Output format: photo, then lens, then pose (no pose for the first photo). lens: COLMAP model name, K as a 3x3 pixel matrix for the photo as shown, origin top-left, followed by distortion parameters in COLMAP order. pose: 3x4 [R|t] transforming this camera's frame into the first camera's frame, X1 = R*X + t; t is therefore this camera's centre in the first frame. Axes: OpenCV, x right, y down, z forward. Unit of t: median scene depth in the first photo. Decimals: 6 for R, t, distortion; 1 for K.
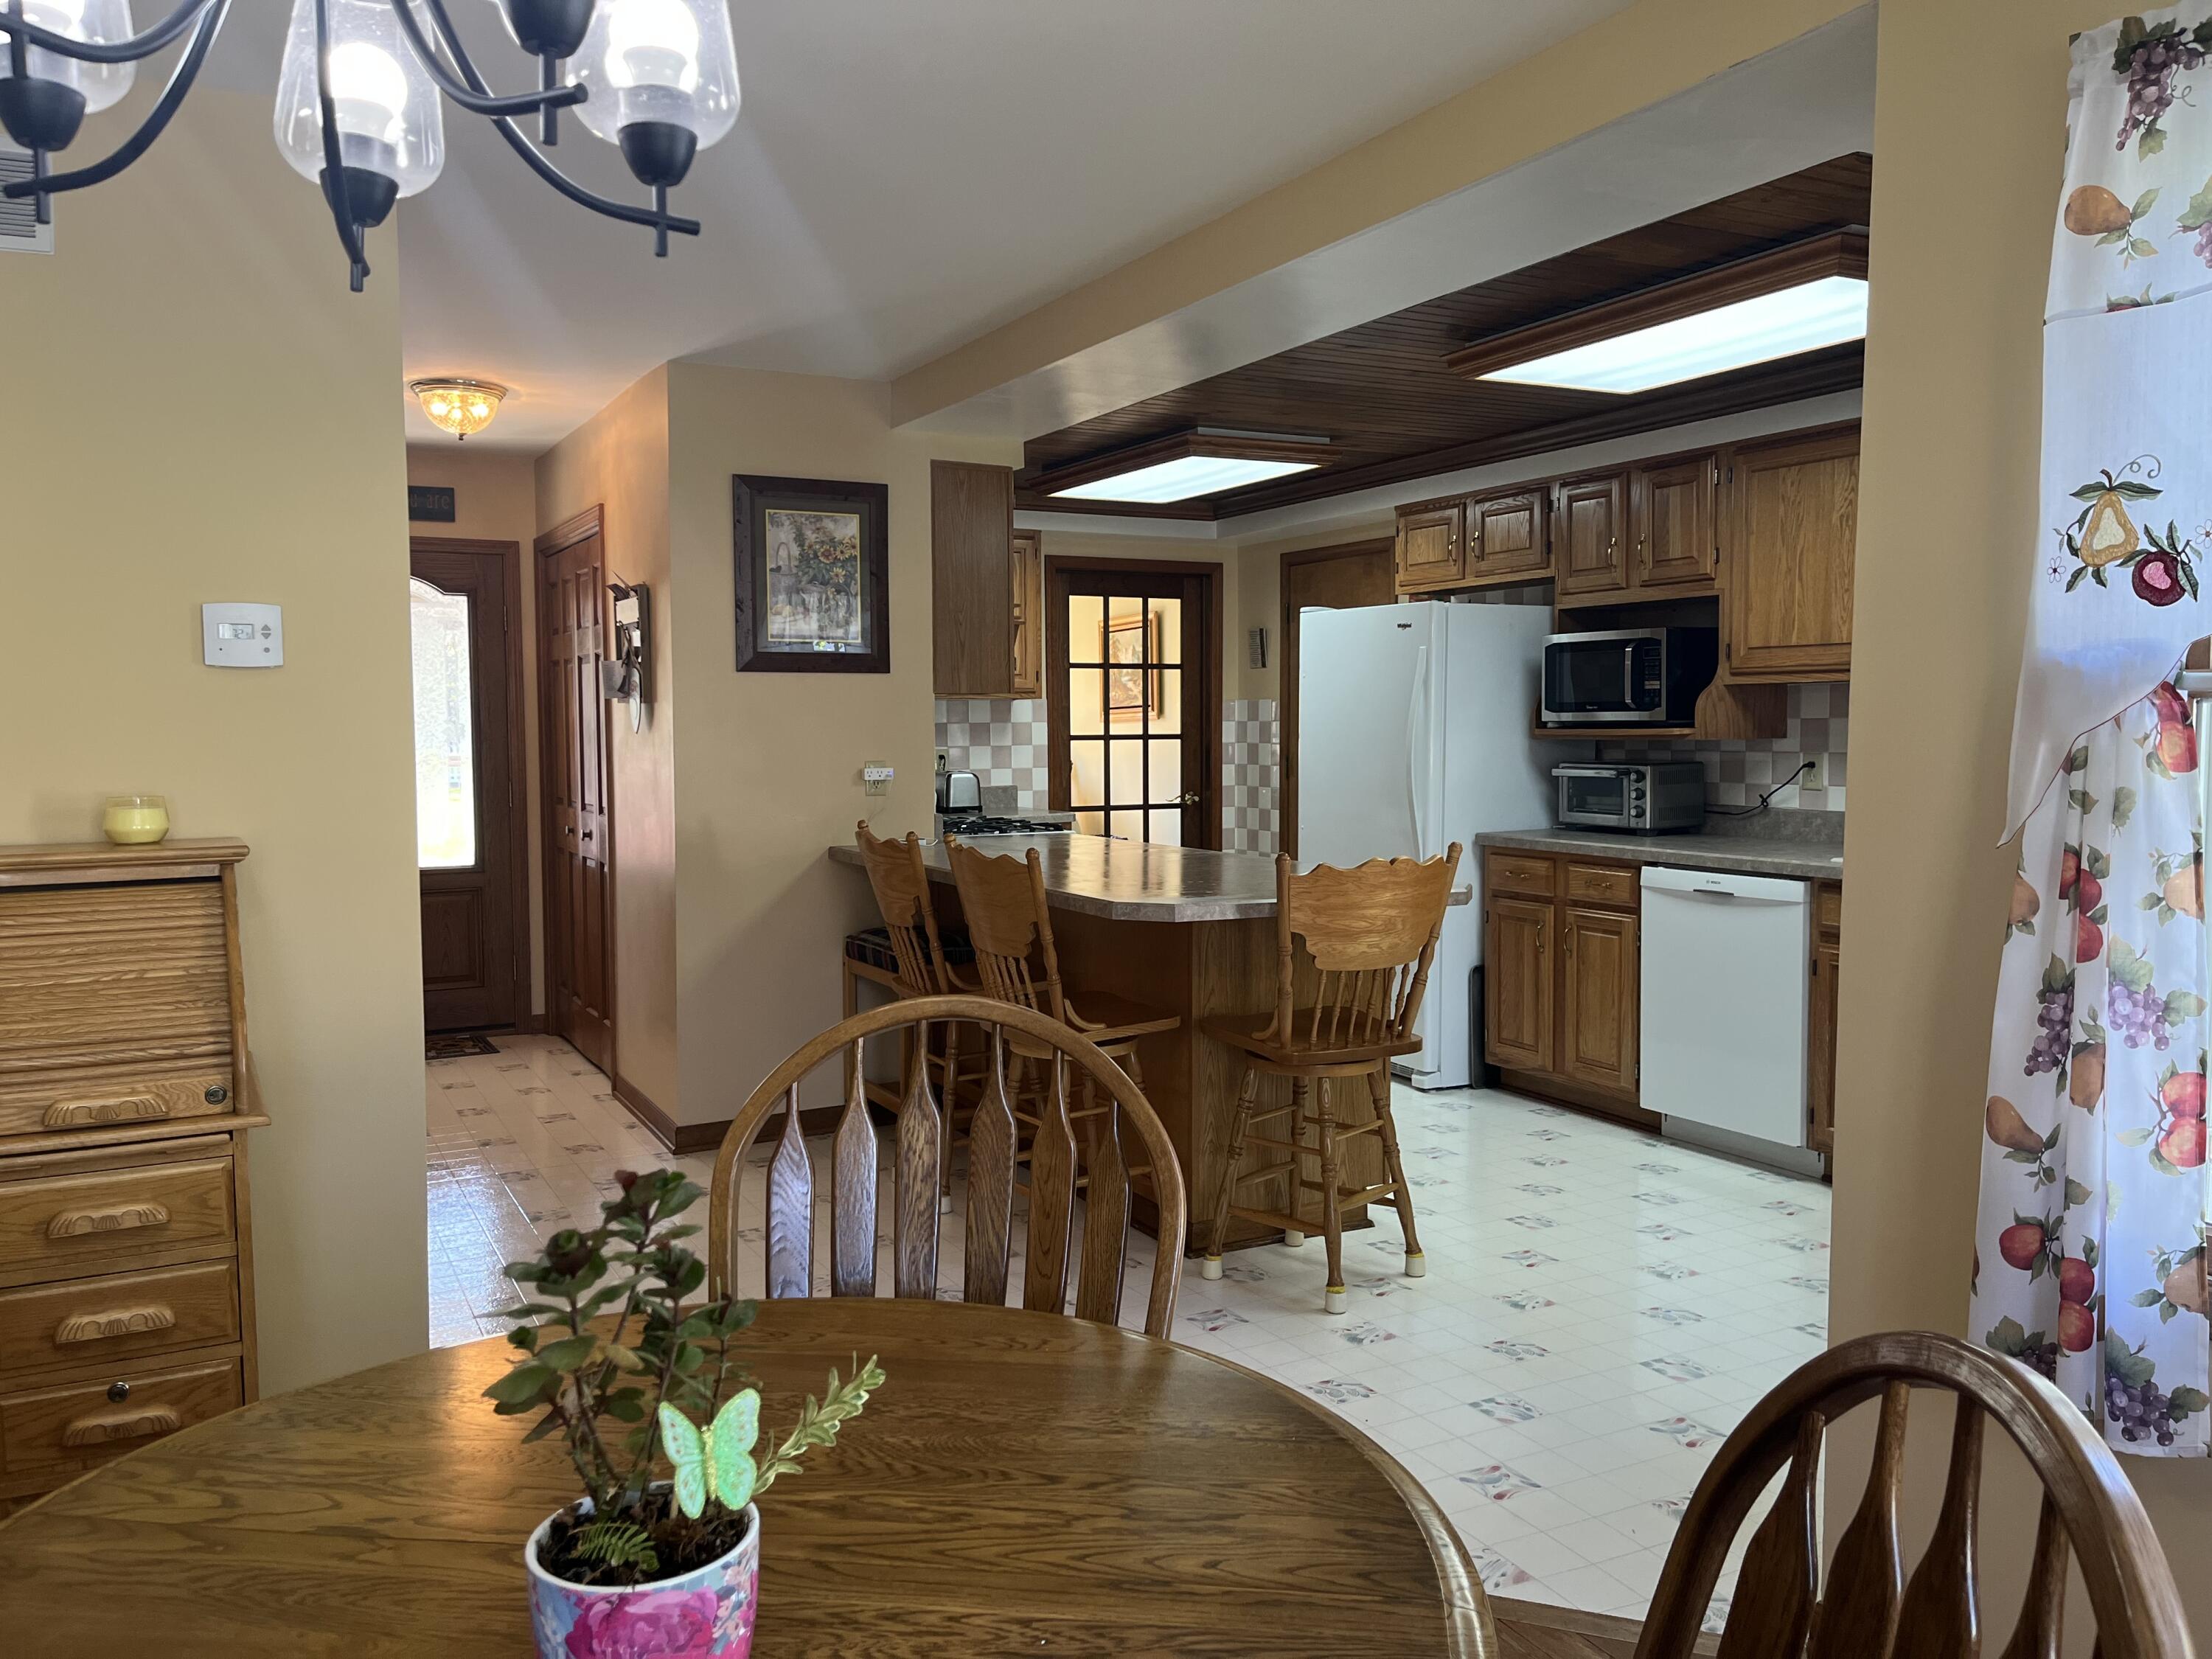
lens RADIAL K [[1666.4, 0, 1094.6], [0, 1666.4, 825.5], [0, 0, 1]] dist [0.073522, -0.098166]
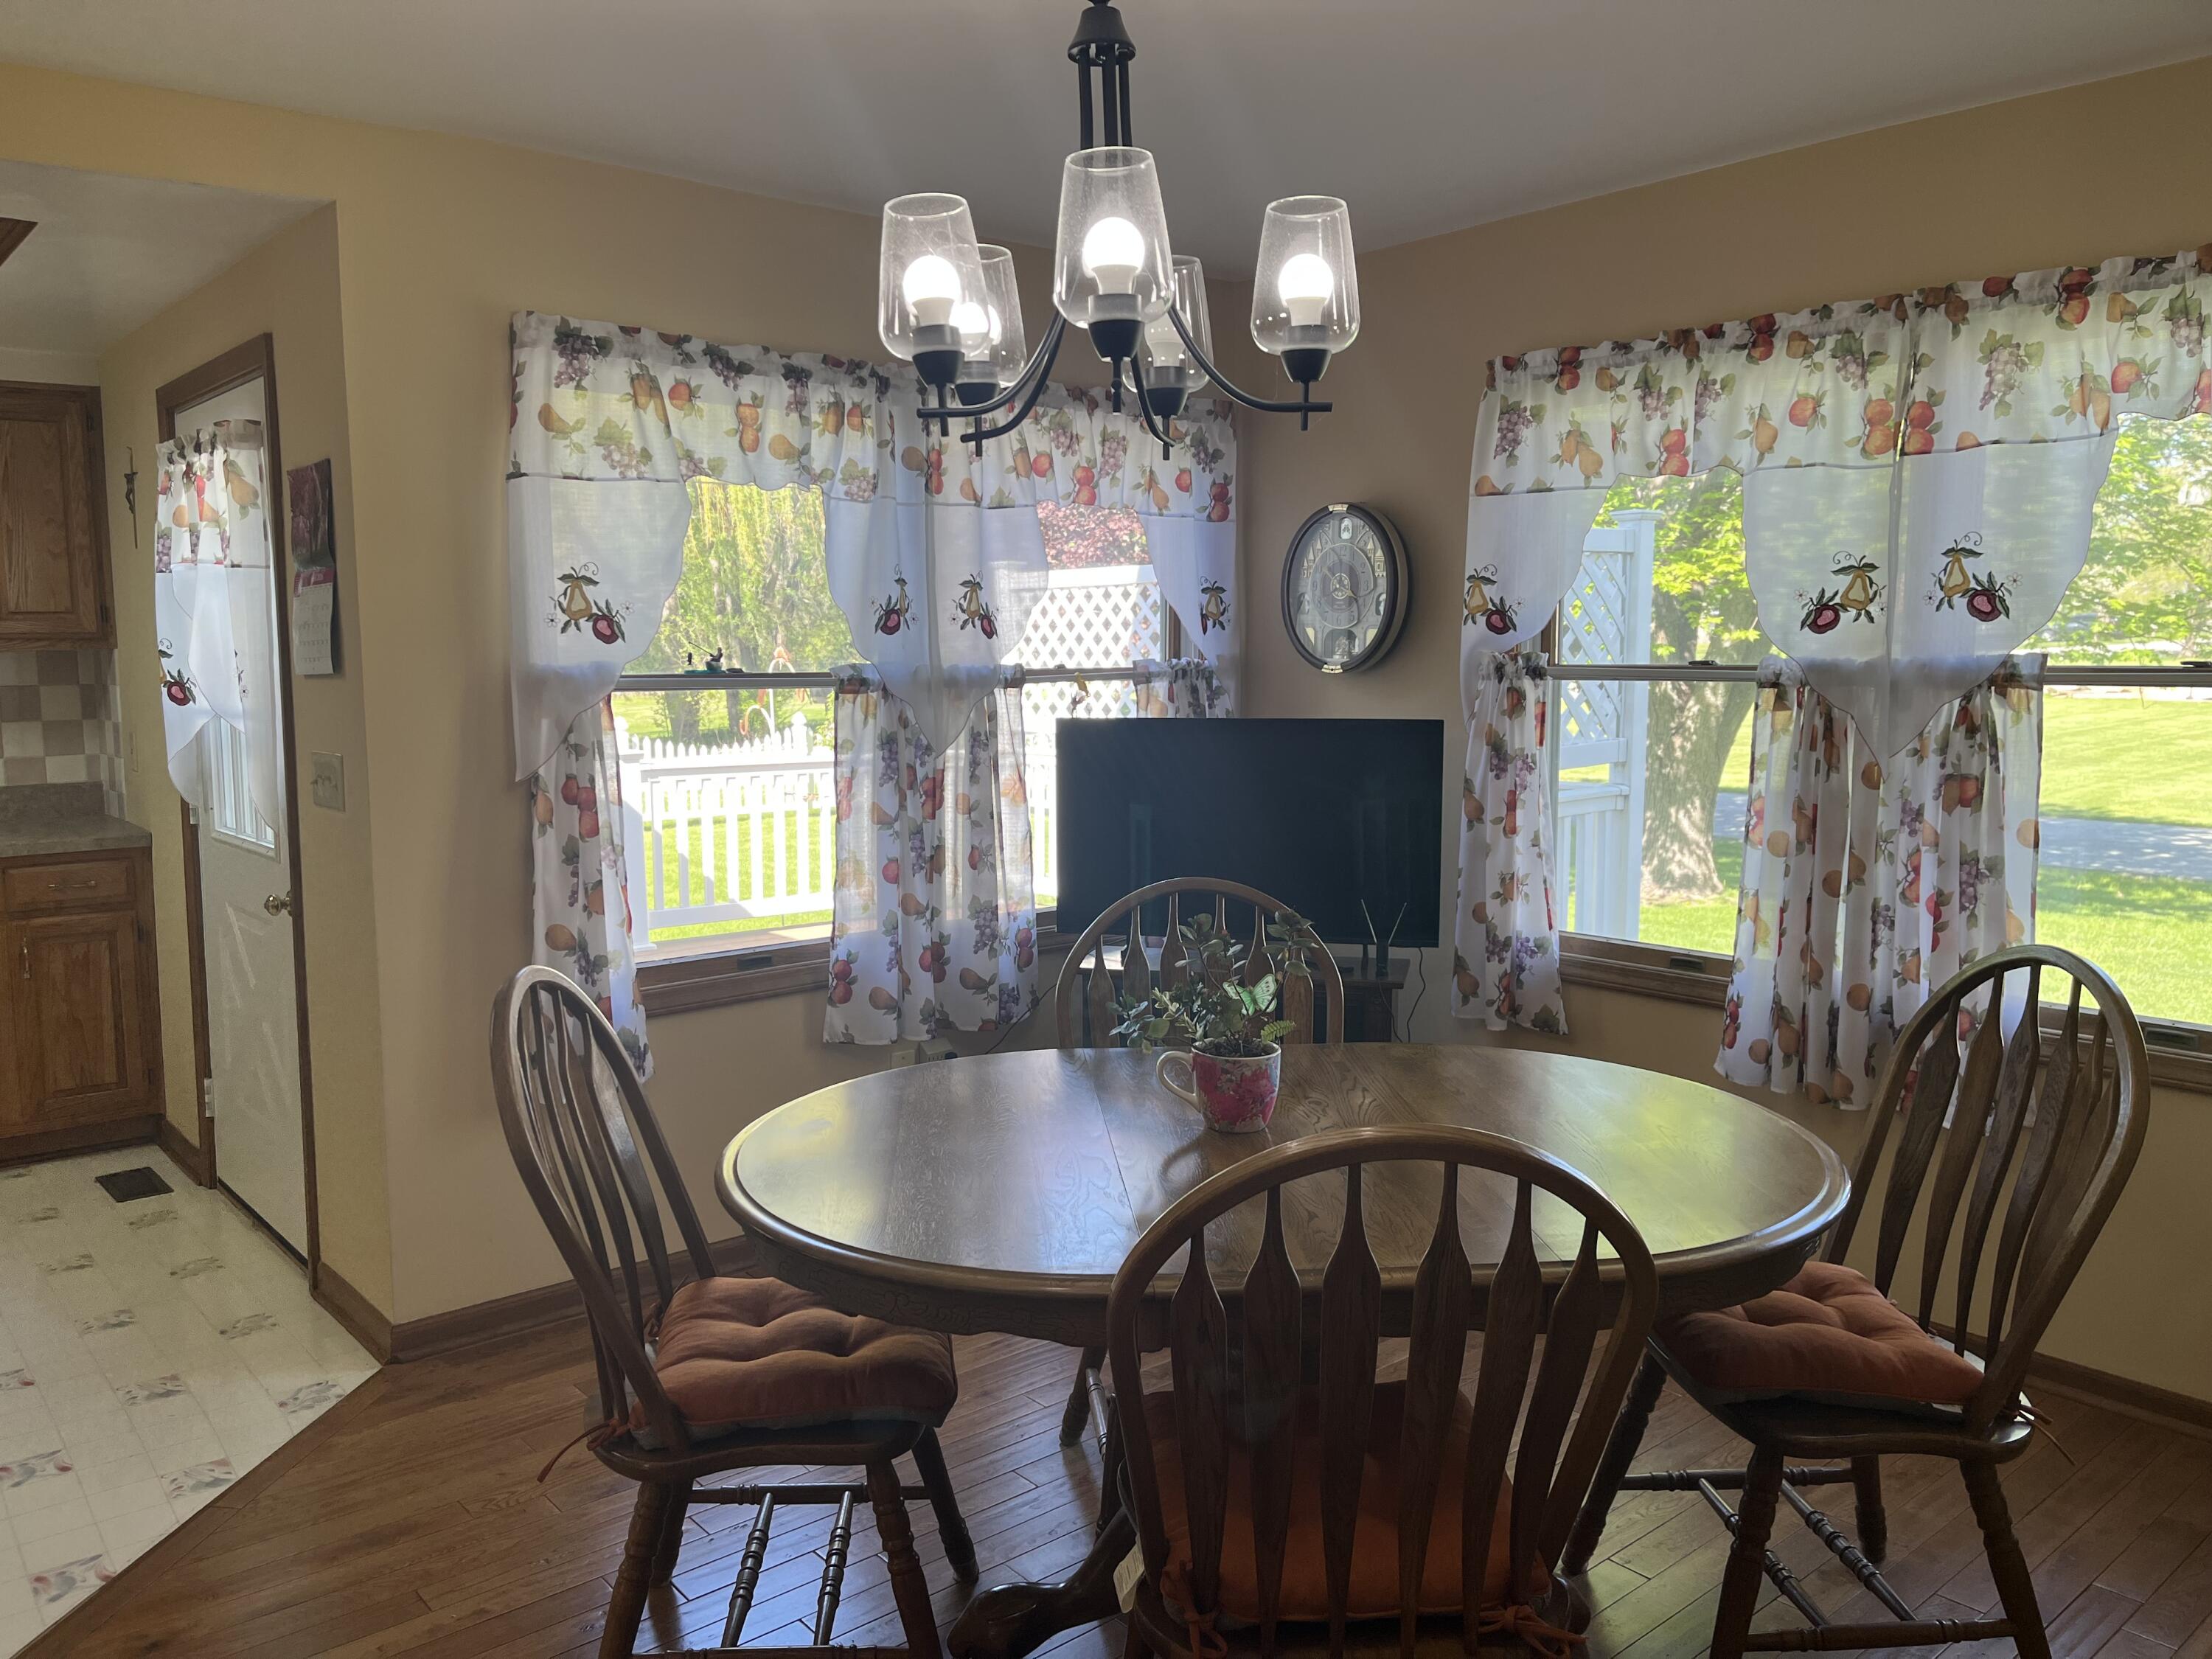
lens RADIAL K [[1666.4, 0, 1105.7], [0, 1666.4, 840.5], [0, 0, 1]] dist [0.073522, -0.098166]
pose [[-0.214862, -0.108844, 0.970560, -0.468239], [0.069553, 0.989542, 0.126370, -0.038311], [-0.974165, 0.094658, -0.205044, 0.298380]]
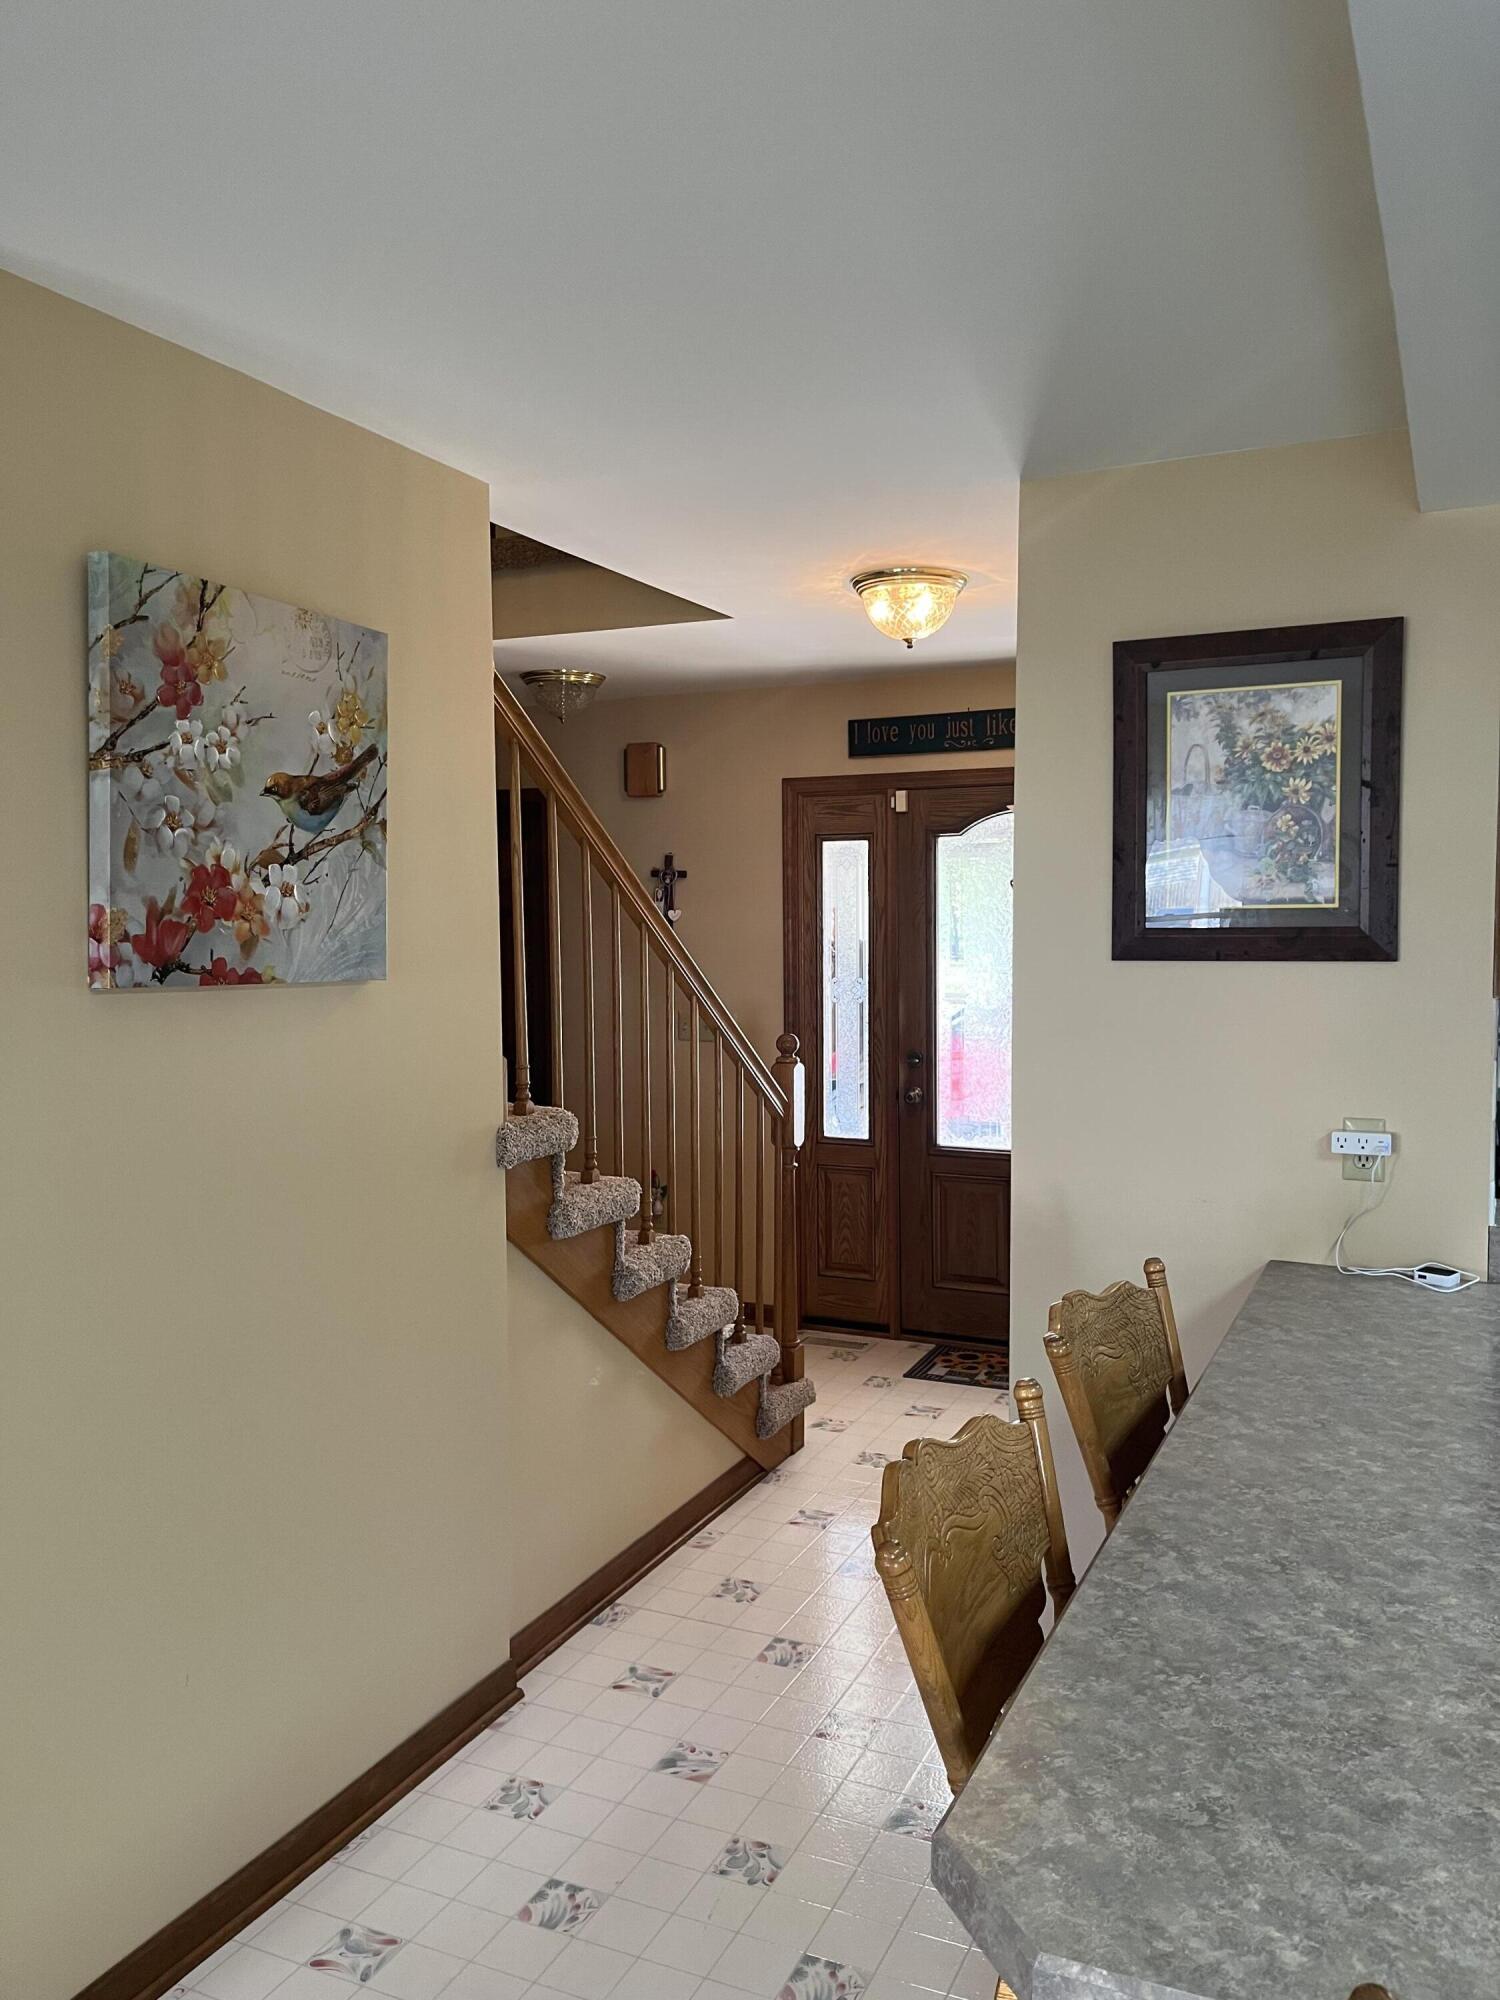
lens RADIAL K [[1506.7, 0, 766.6], [0, 1506.7, 998.3], [0, 0, 1]] dist [0.073522, -0.098166]
pose [[0.603728, 0.045659, -0.795882, 0.154156], [-0.048157, 0.998624, 0.020759, -0.082210], [0.795735, 0.025794, 0.605096, 0.550429]]
